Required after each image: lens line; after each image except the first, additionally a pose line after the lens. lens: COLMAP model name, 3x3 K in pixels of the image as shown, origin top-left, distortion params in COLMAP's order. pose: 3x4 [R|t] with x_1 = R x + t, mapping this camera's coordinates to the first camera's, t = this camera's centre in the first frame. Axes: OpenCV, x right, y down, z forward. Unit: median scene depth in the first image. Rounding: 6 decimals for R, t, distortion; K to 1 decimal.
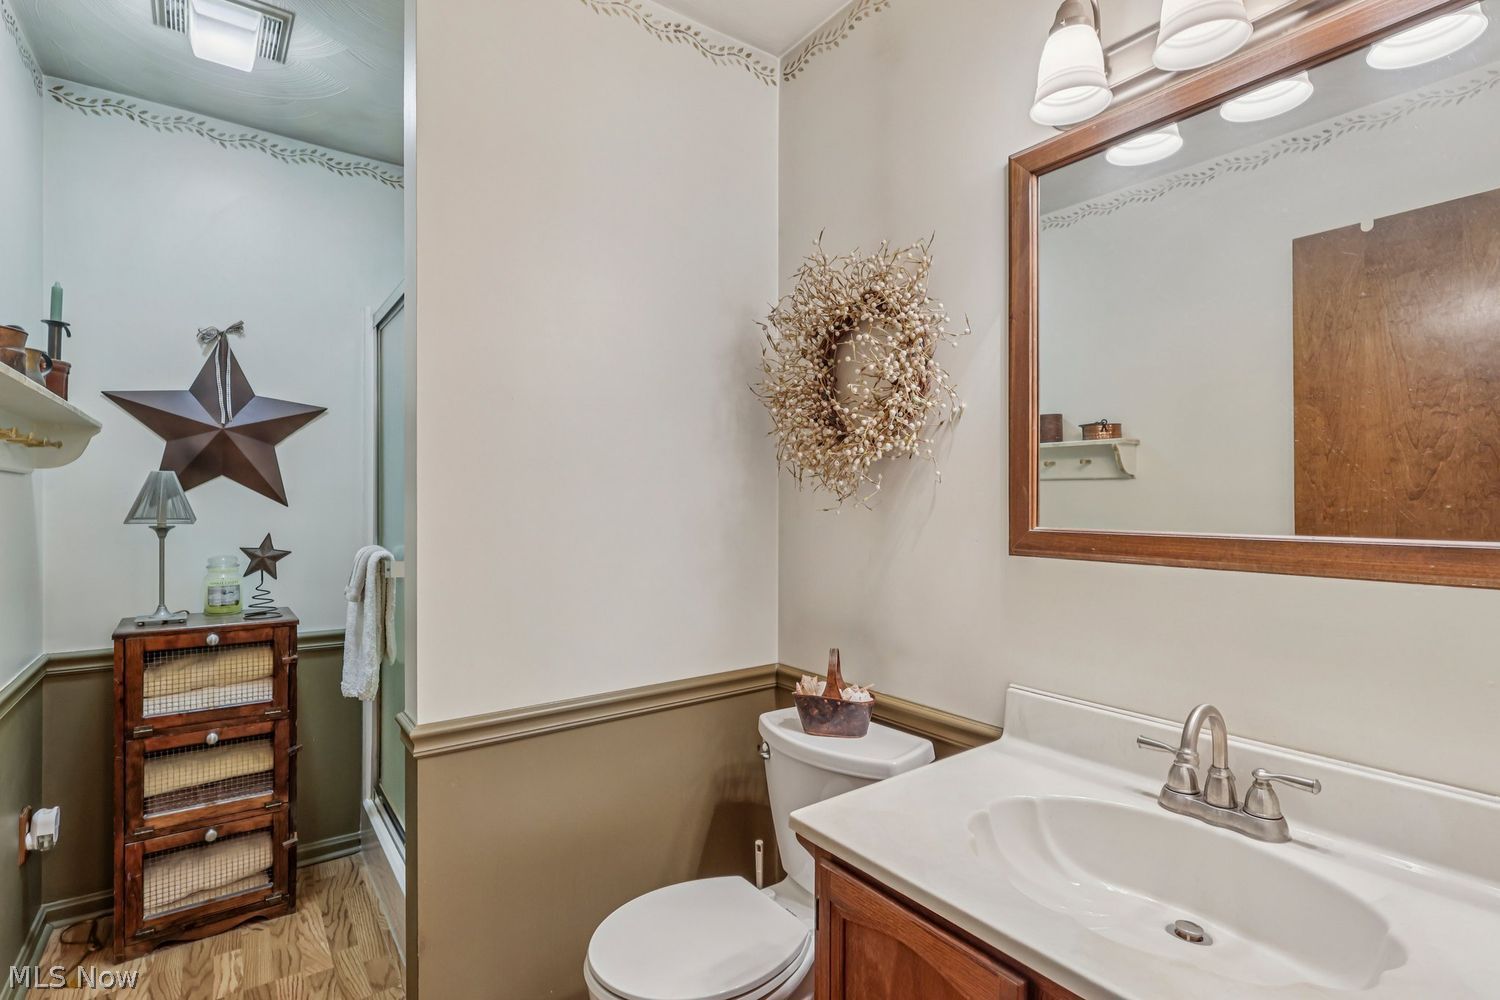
lens RADIAL K [[710.0, 0, 750.0], [0, 710.0, 499.8], [0, 0, 1]] dist [0.003356, -0.000925]
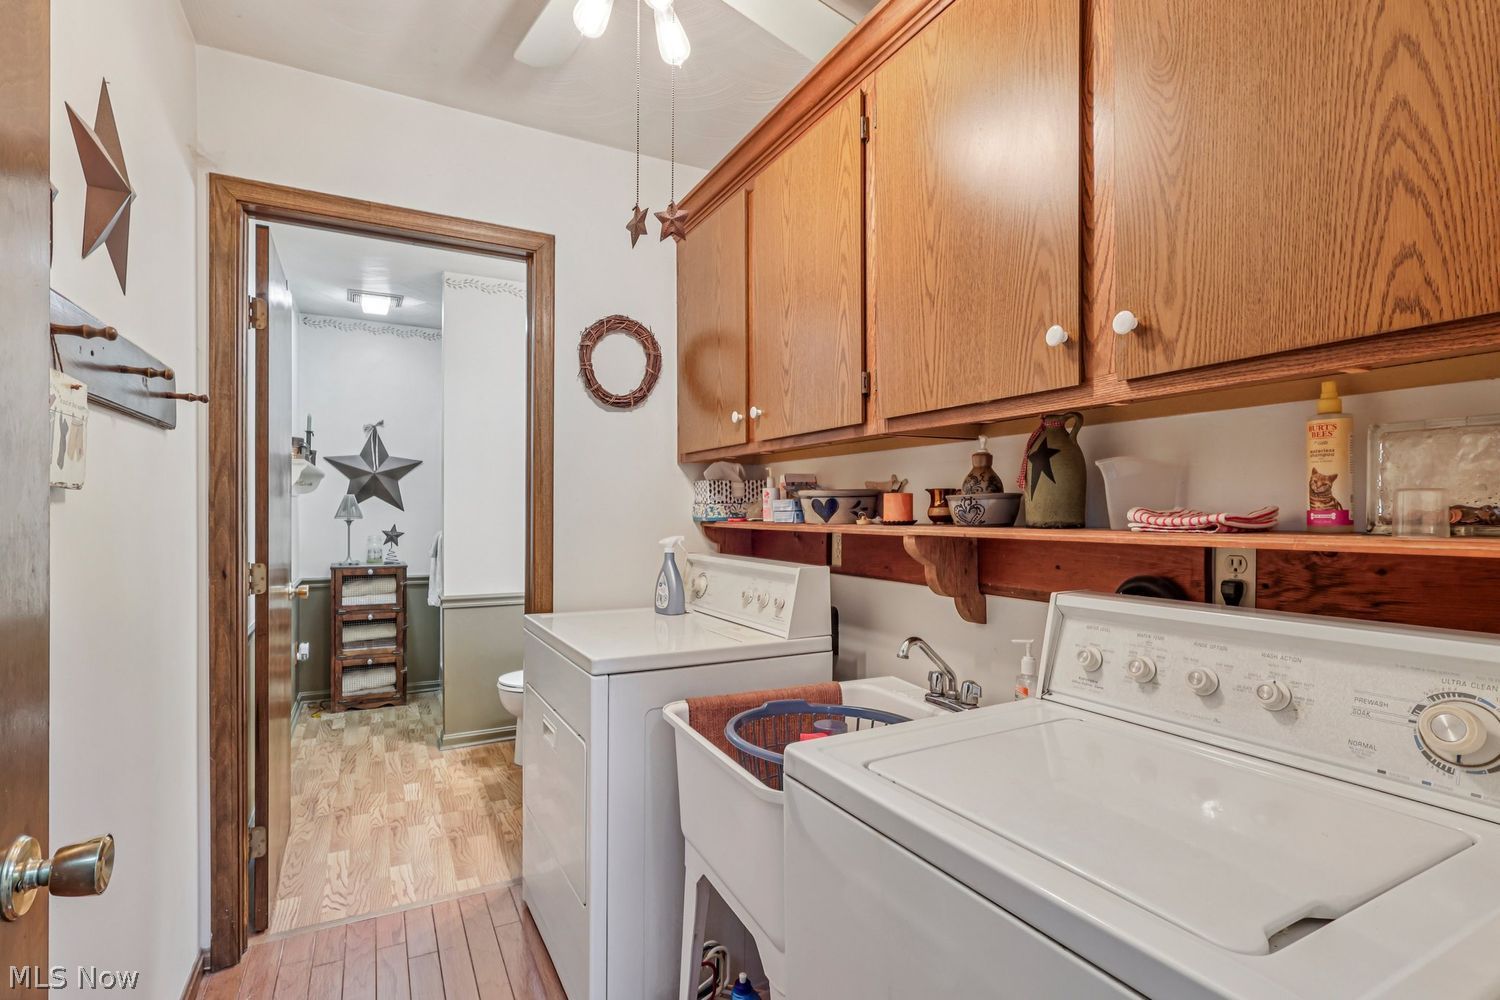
lens RADIAL K [[710.0, 0, 750.7], [0, 710.0, 506.3], [0, 0, 1]] dist [0.003356, -0.000925]
pose [[0.989016, -0.001609, -0.147802, 0.683932], [0.001273, 0.999996, -0.002371, 0.001535], [0.147805, 0.002157, 0.989014, -0.933990]]
